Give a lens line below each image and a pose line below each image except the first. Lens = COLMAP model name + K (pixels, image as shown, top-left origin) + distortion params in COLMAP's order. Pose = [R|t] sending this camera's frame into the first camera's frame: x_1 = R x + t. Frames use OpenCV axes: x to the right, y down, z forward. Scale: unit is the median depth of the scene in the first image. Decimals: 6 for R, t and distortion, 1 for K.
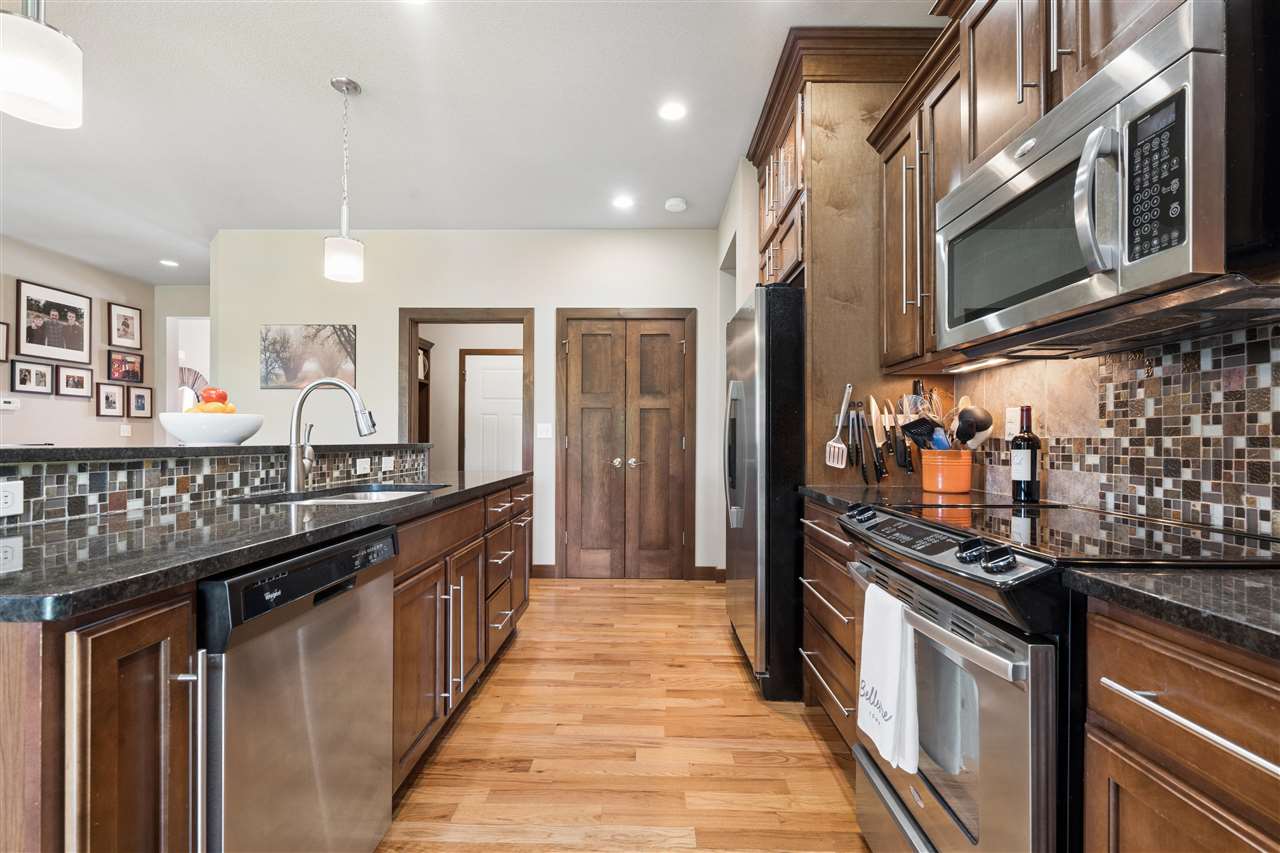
lens RADIAL K [[584.2, 0, 635.5], [0, 584.2, 436.5], [0, 0, 1]] dist [-0.003574, -0.000445]
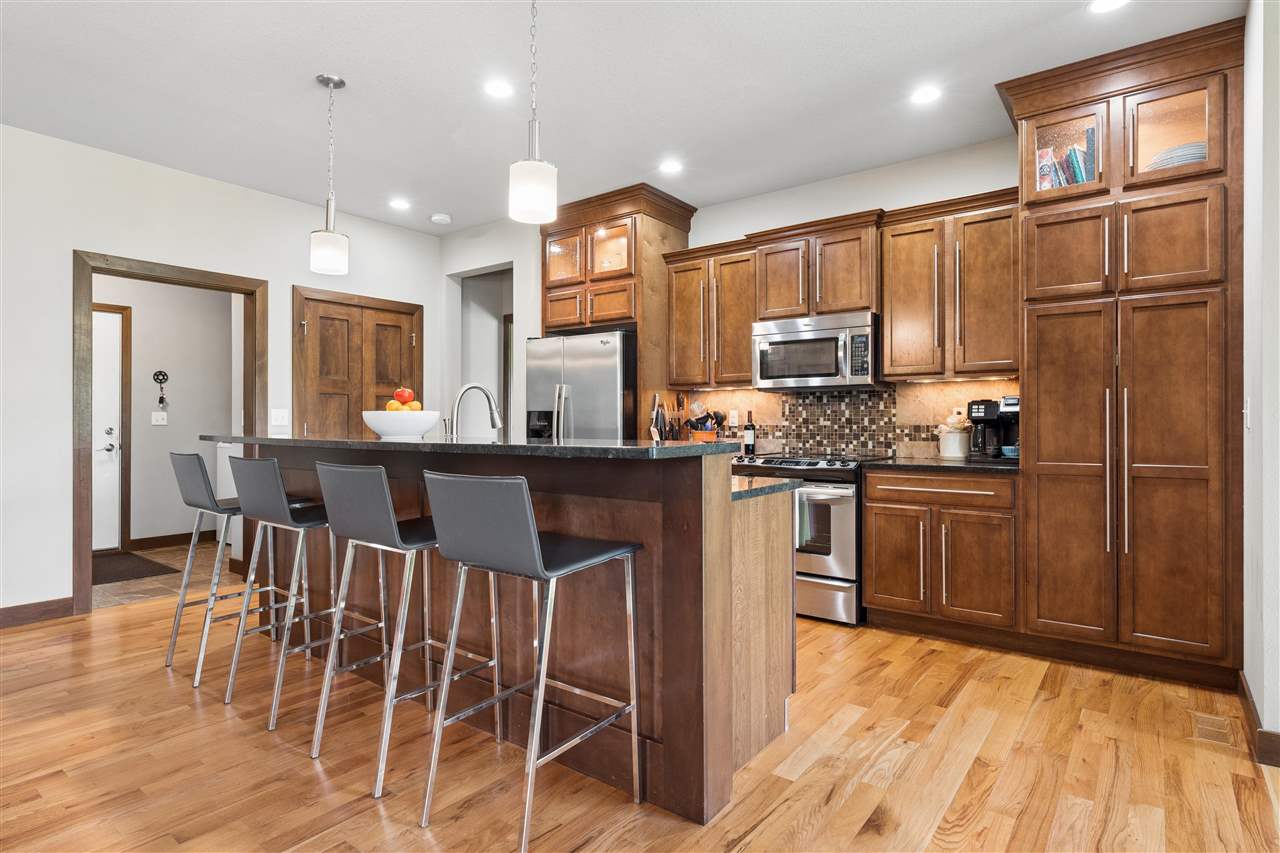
lens RADIAL K [[666.1, 0, 641.0], [0, 666.1, 421.5], [0, 0, 1]] dist [-0.002943, -0.000493]
pose [[0.592679, -0.007131, 0.805407, -0.658267], [-0.001511, 0.999949, 0.009965, -0.014328], [-0.805437, -0.007123, 0.592638, -0.071808]]
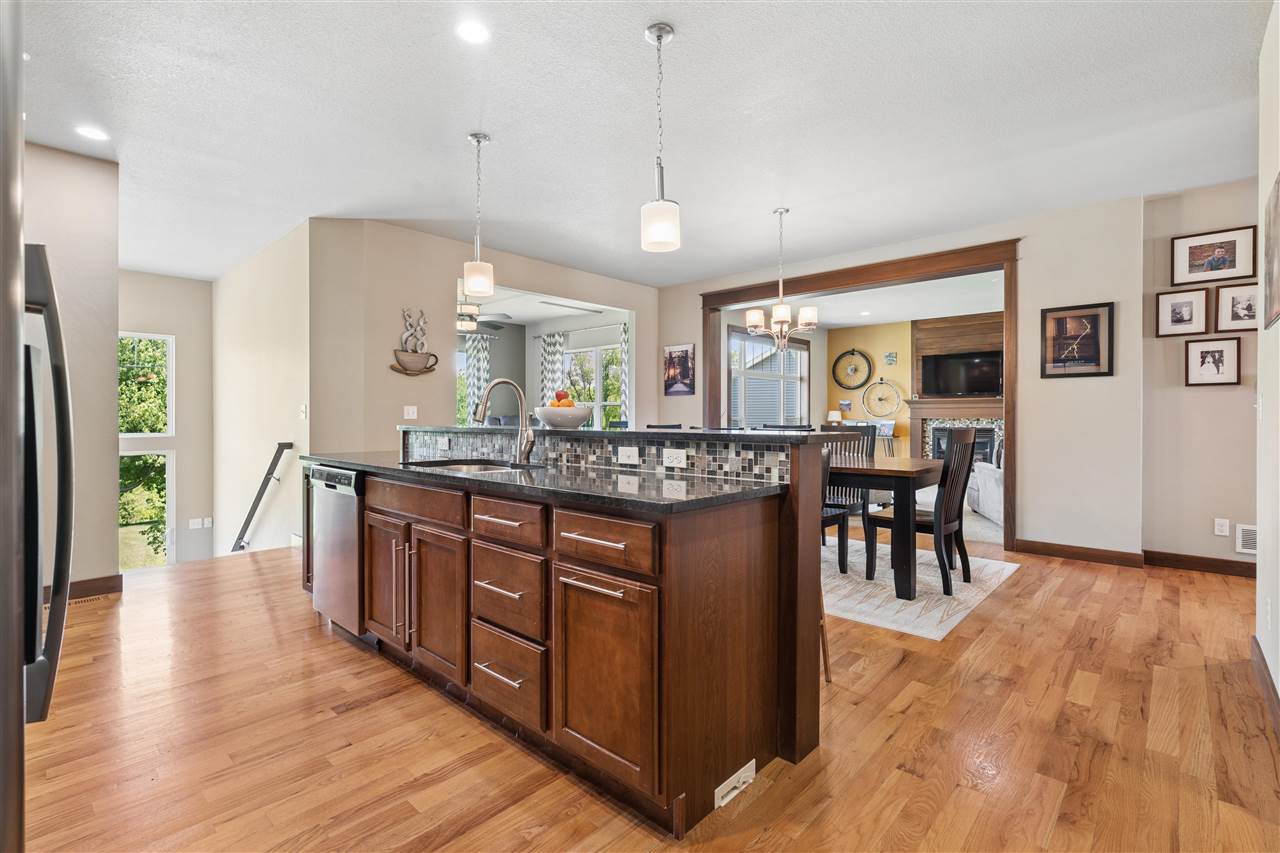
lens RADIAL K [[584.2, 0, 641.9], [0, 584.2, 421.7], [0, 0, 1]] dist [-0.003574, -0.000445]
pose [[-0.660462, 0.000981, -0.750859, 0.122720], [0.002016, 0.999998, -0.000467, -0.000750], [0.750857, -0.001822, -0.660462, 0.970578]]
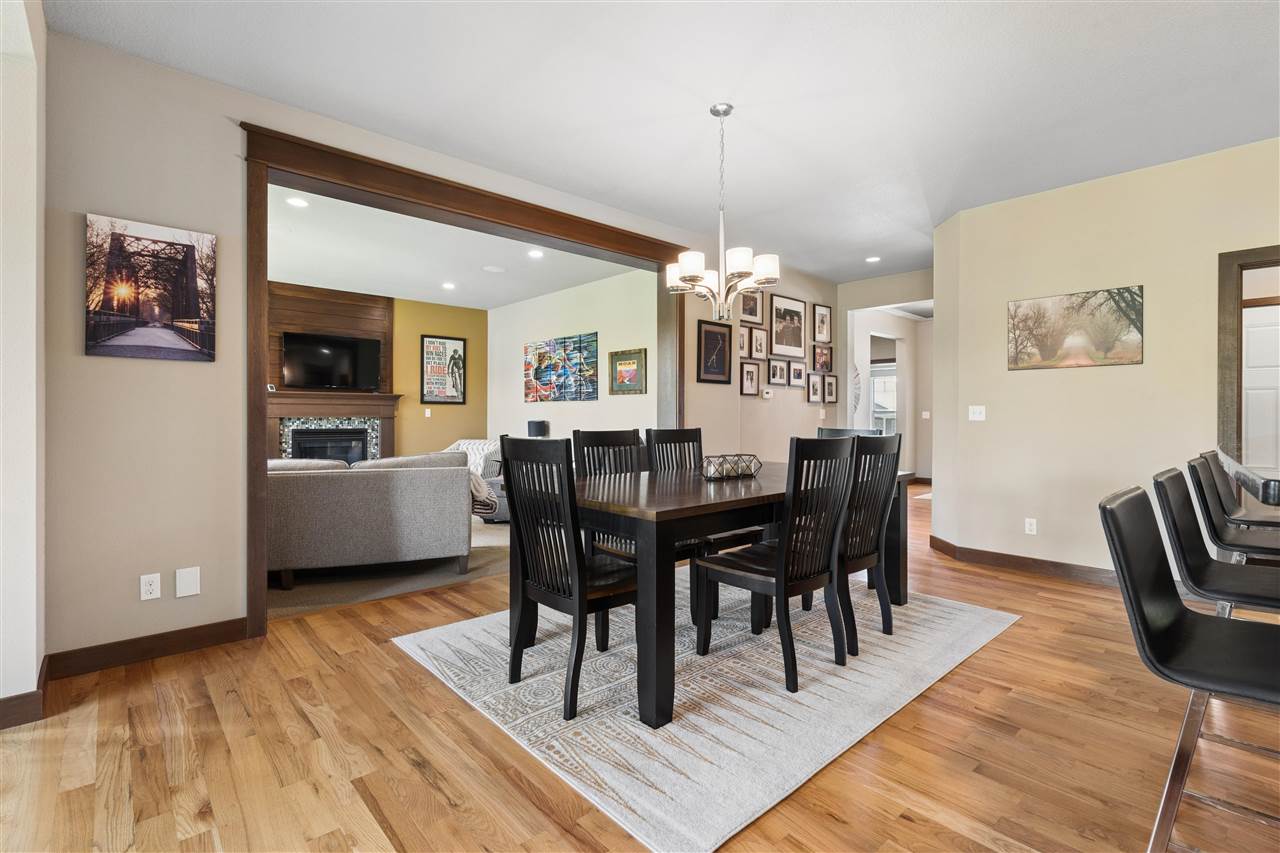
lens RADIAL K [[584.2, 0, 637.7], [0, 584.2, 418.2], [0, 0, 1]] dist [-0.003574, -0.000445]
pose [[0.687483, 0.000597, -0.726200, -0.384780], [0.005527, 0.999966, 0.006055, -0.014427], [0.726179, -0.008177, 0.687457, -0.076313]]
